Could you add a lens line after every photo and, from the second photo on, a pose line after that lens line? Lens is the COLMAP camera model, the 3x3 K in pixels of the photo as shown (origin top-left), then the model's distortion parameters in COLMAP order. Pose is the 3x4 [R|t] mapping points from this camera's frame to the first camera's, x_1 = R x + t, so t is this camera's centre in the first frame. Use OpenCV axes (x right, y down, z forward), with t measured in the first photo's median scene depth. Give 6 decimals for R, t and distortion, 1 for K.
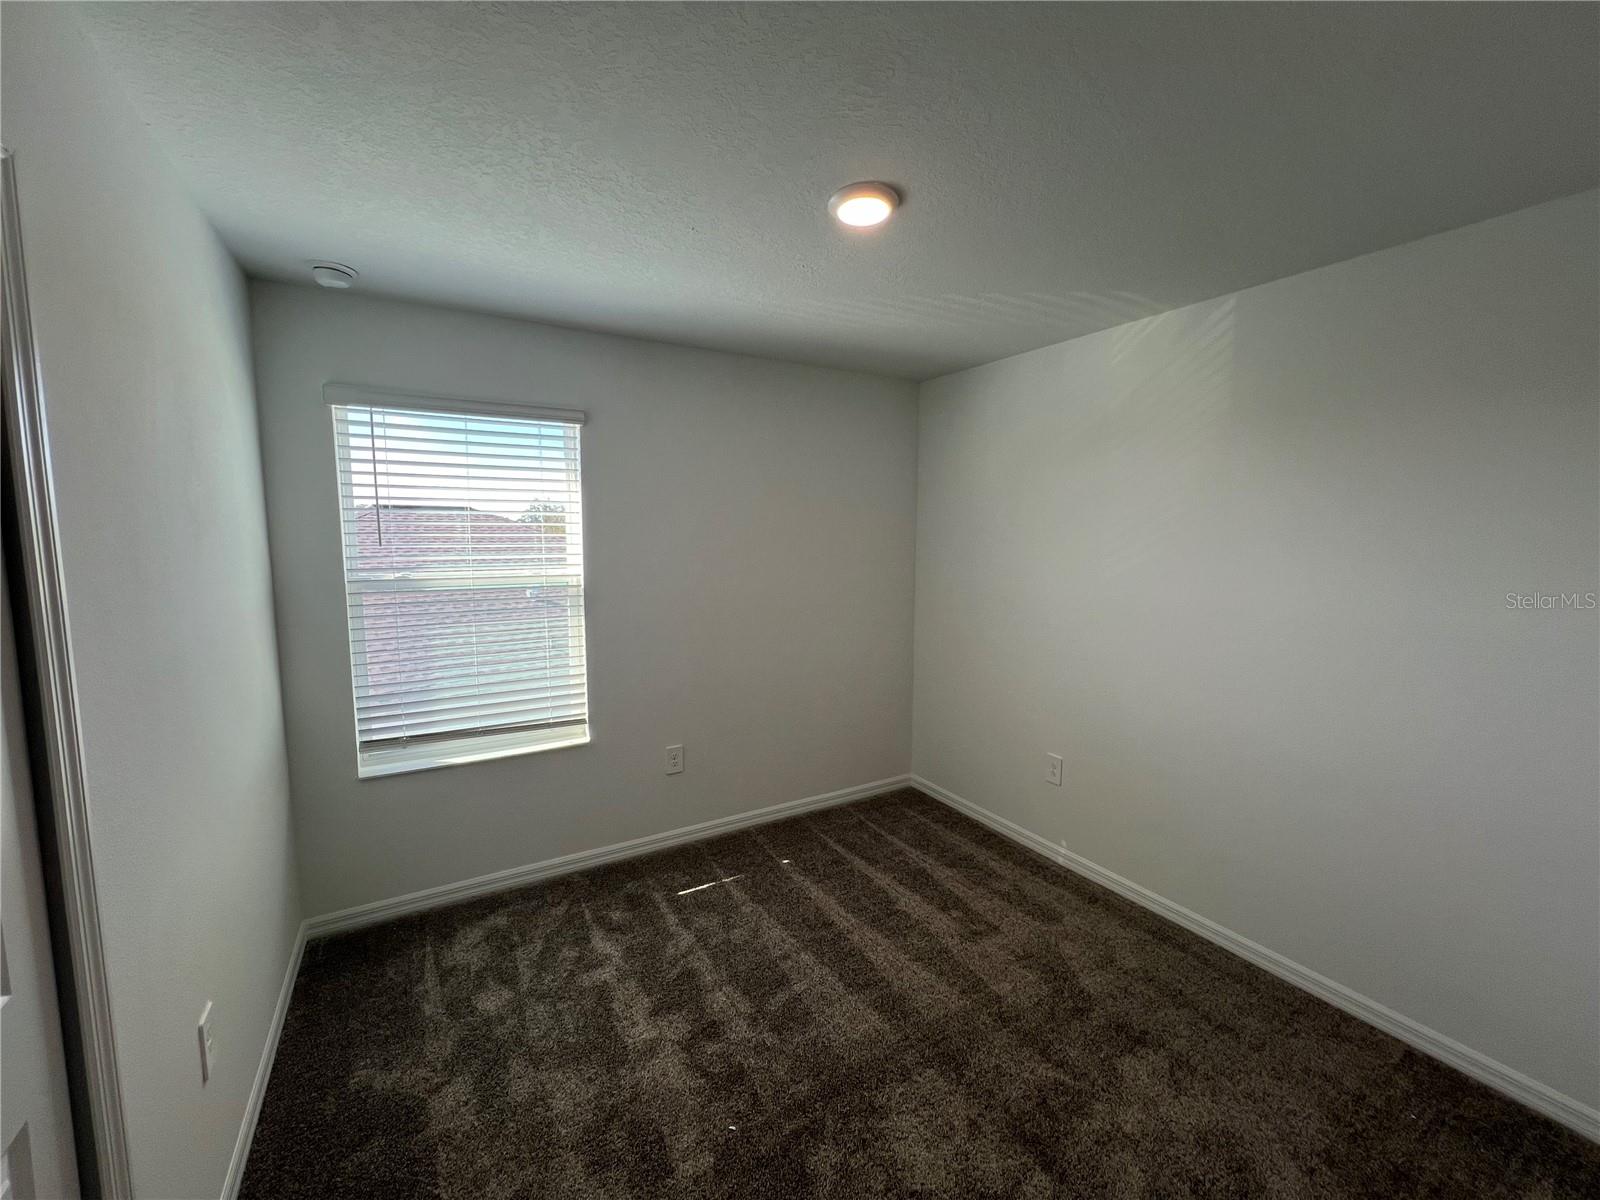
lens RADIAL K [[645.8, 0, 807.8], [0, 645.8, 603.7], [0, 0, 1]] dist [0.000200, -0.000090]
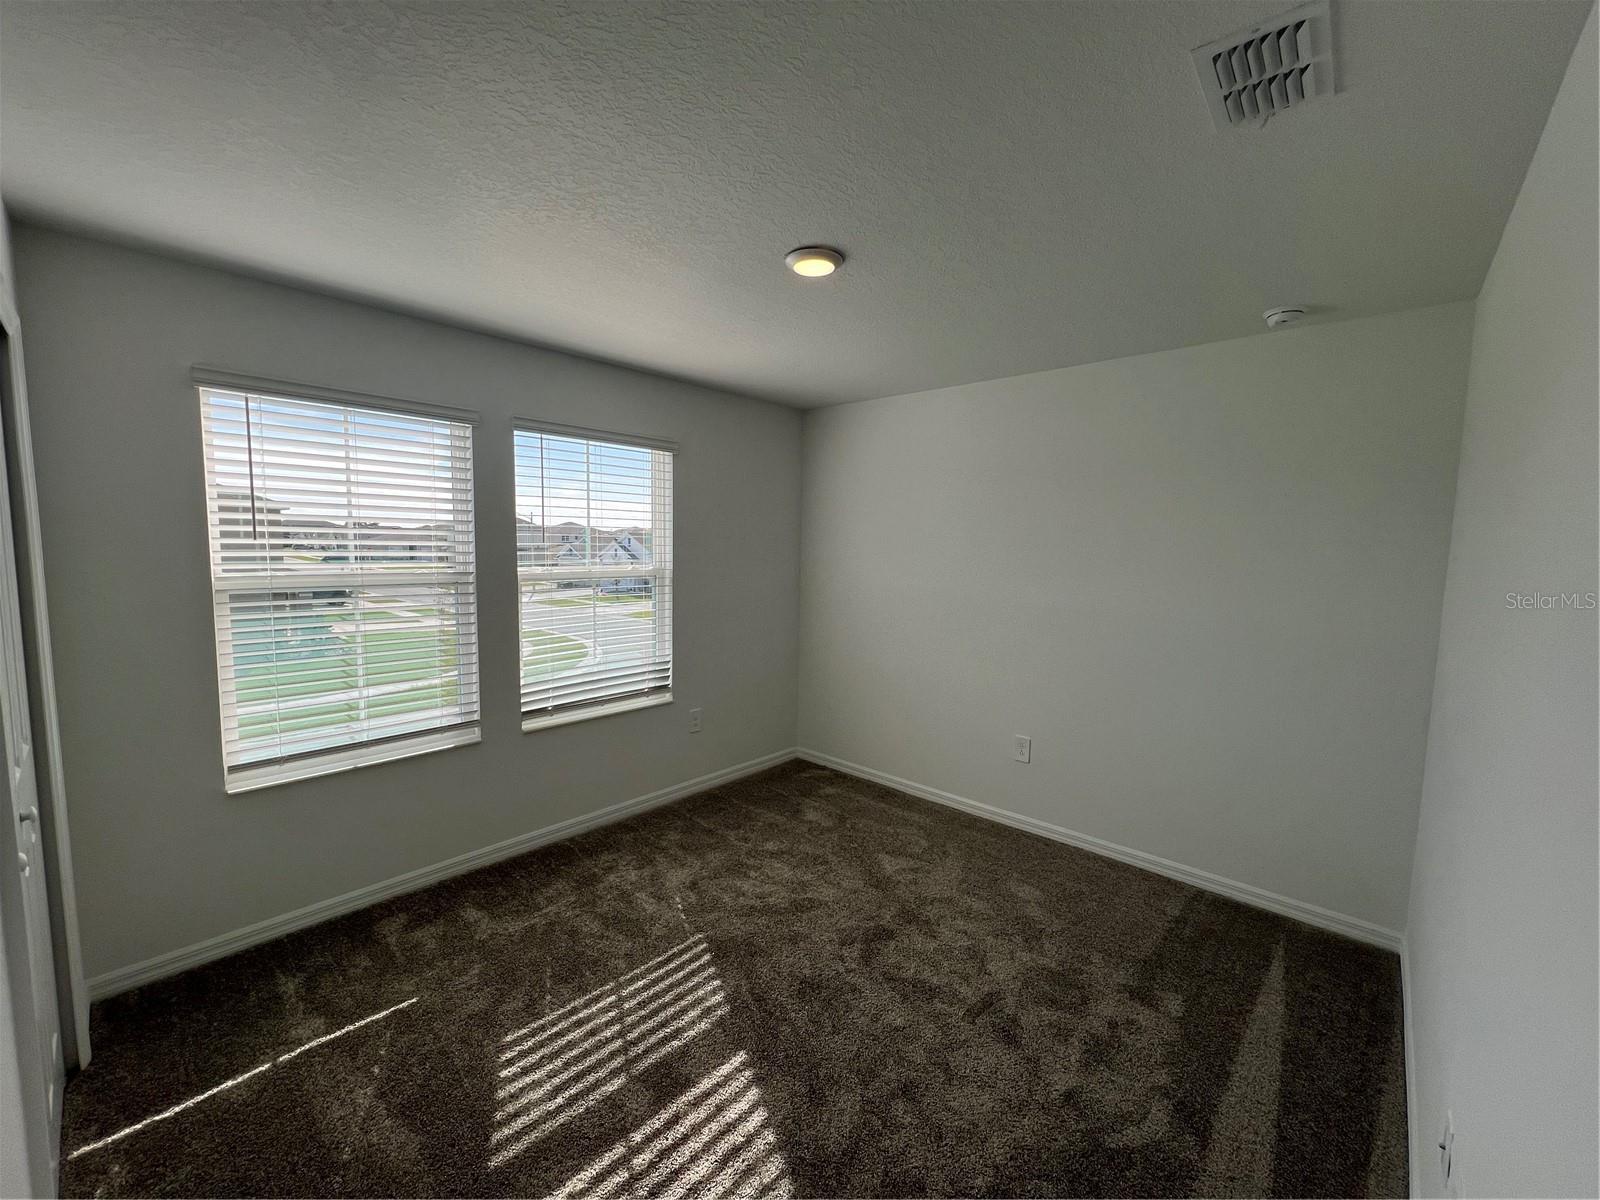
lens RADIAL K [[645.8, 0, 789.1], [0, 645.8, 599.6], [0, 0, 1]] dist [0.000200, -0.000090]
pose [[0.956223, -0.004401, 0.292606, -0.199163], [0.008679, 0.999874, -0.013322, 0.013874], [-0.292511, 0.015278, 0.956140, -0.118101]]
